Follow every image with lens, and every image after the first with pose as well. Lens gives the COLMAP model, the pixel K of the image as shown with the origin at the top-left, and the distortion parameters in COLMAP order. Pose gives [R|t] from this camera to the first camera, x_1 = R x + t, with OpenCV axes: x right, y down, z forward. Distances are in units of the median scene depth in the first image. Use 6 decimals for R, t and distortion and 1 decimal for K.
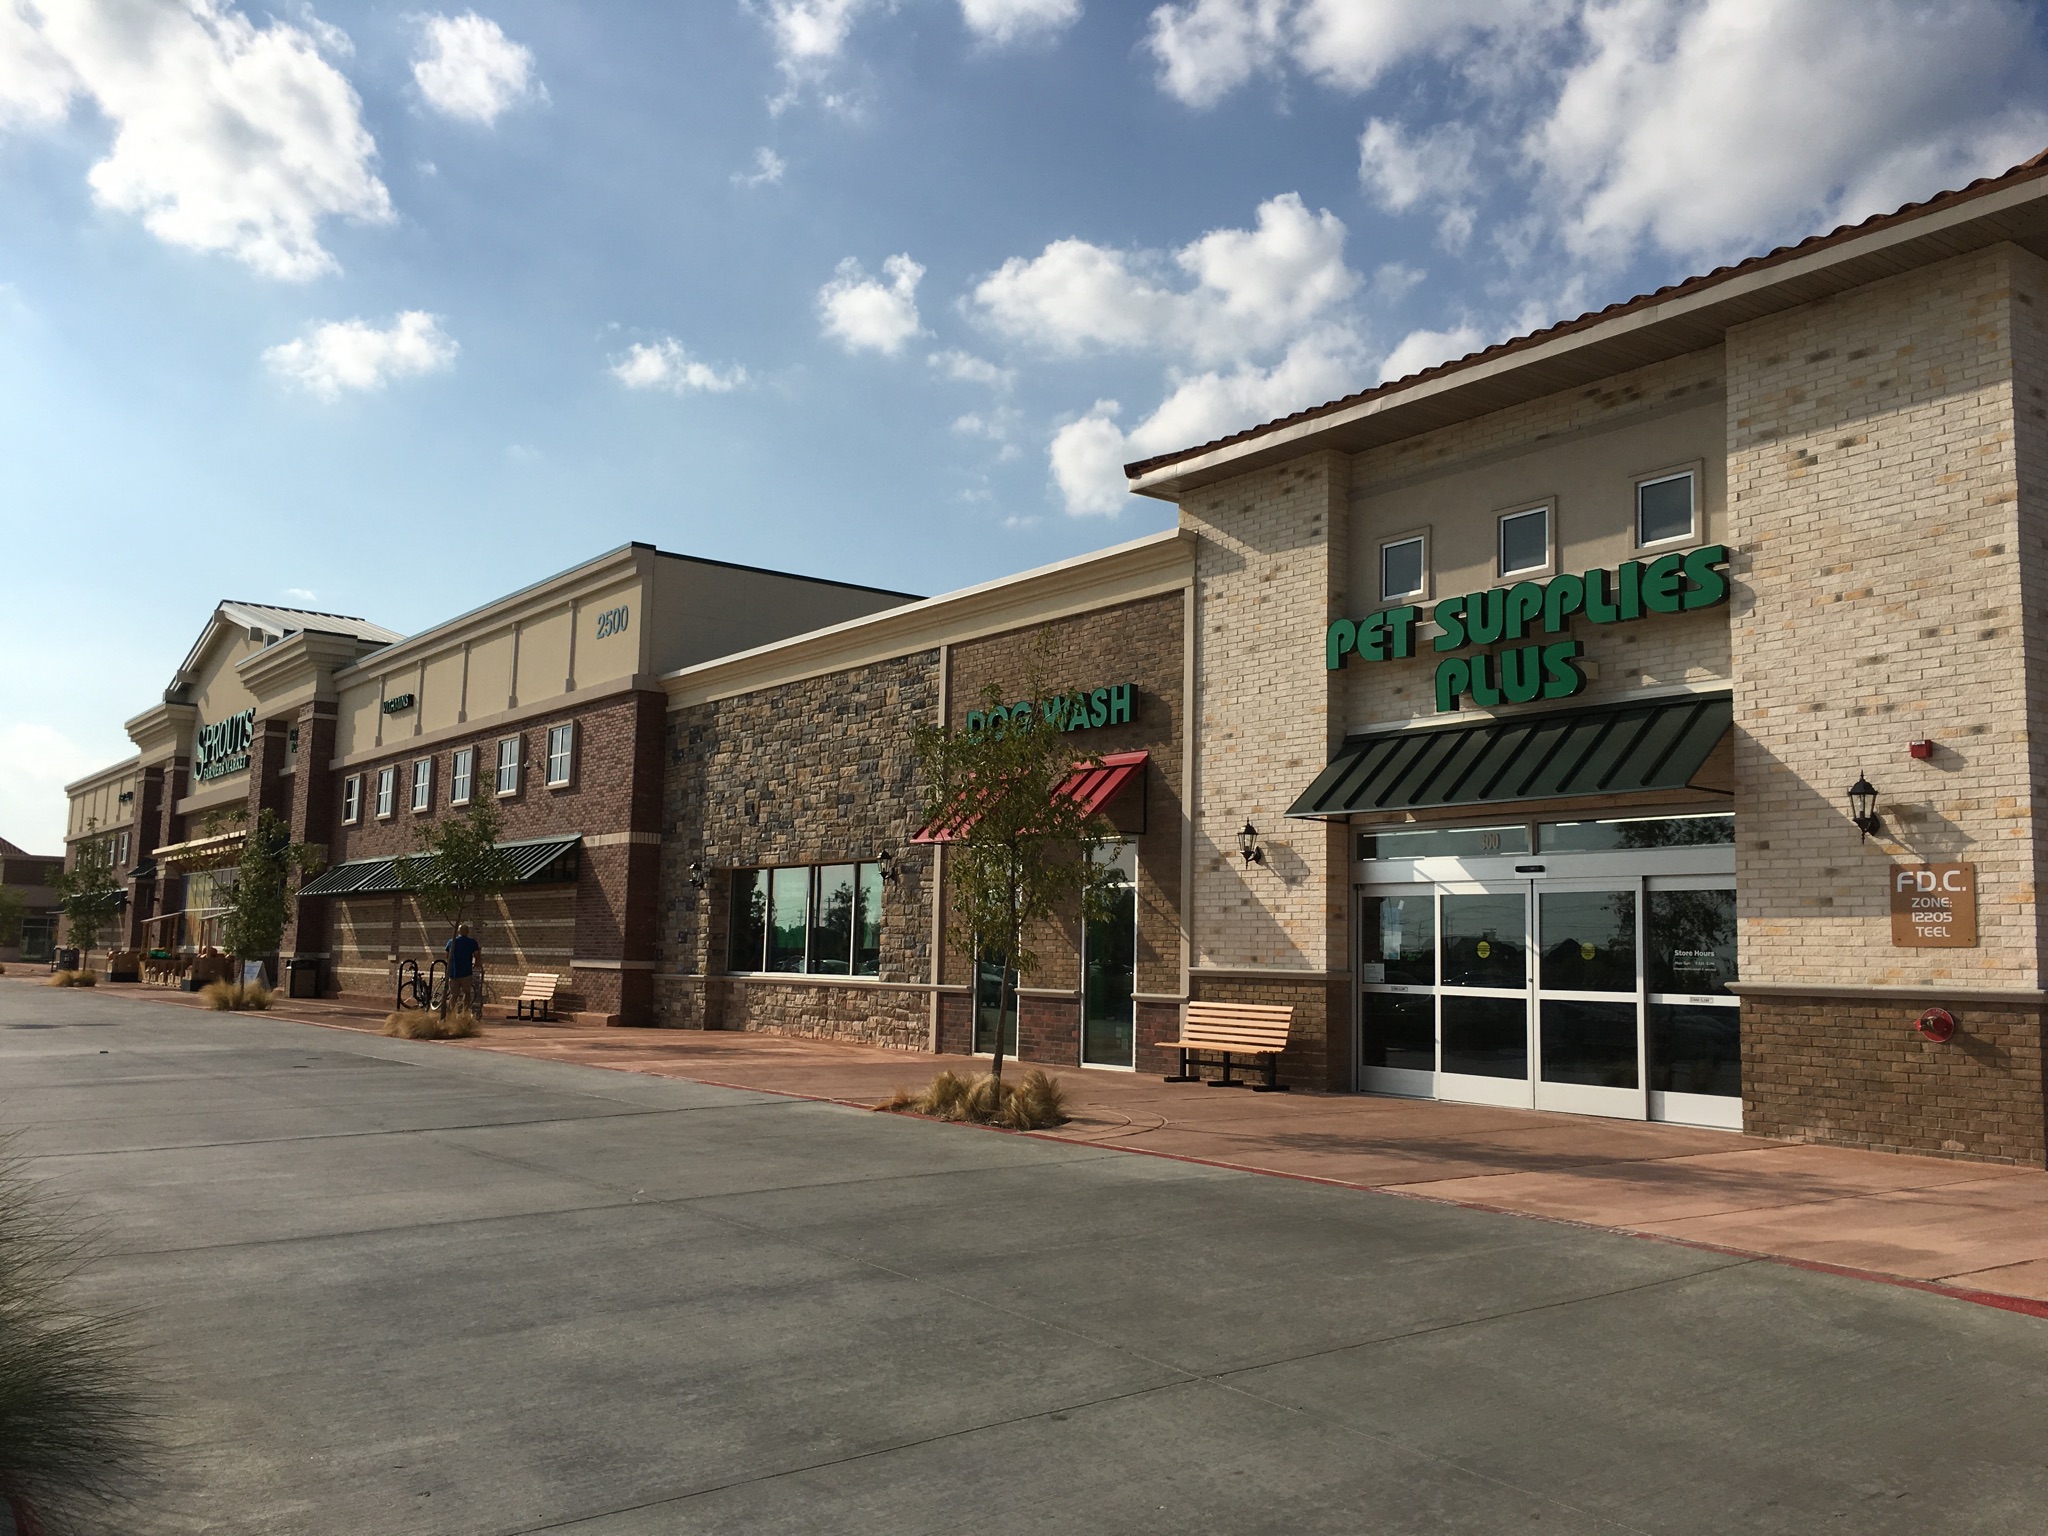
lens RADIAL K [[1710.7, 0, 1024.0], [0, 1710.7, 768.0], [0, 0, 1]] dist [0.052909, -0.003512]
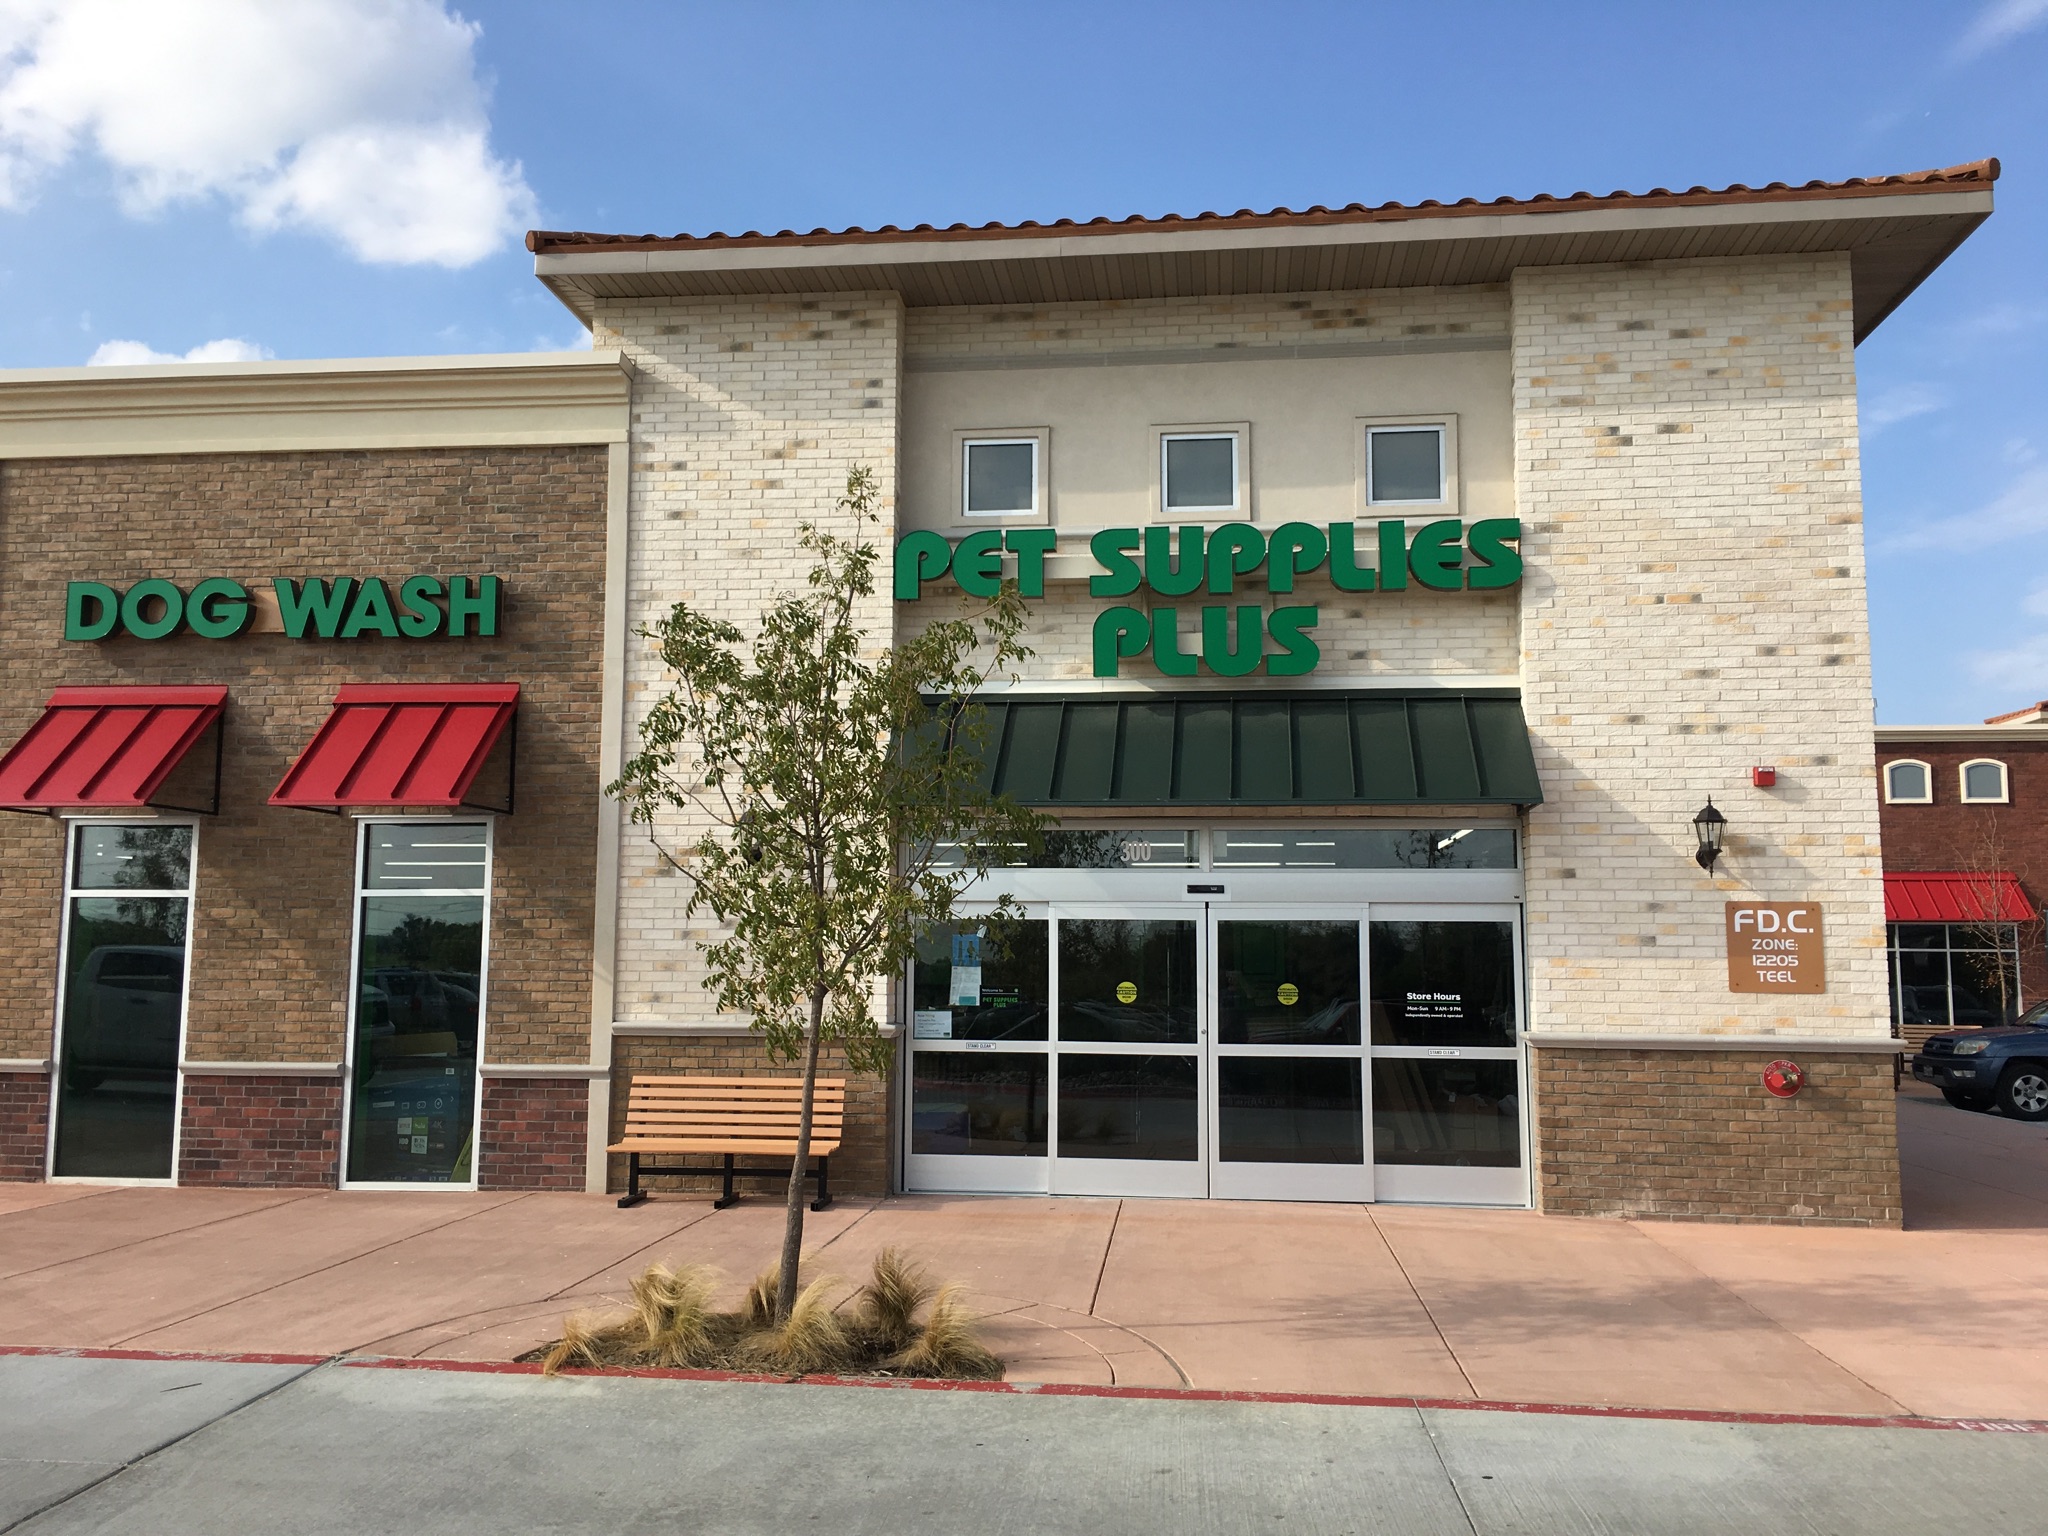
lens RADIAL K [[1710.7, 0, 1024.0], [0, 1710.7, 768.0], [0, 0, 1]] dist [0.052909, -0.003512]
pose [[0.685741, 0.064522, 0.724980, -0.388648], [-0.073516, 0.997109, -0.019203, 0.029101], [-0.724123, -0.040129, 0.688502, 0.616721]]
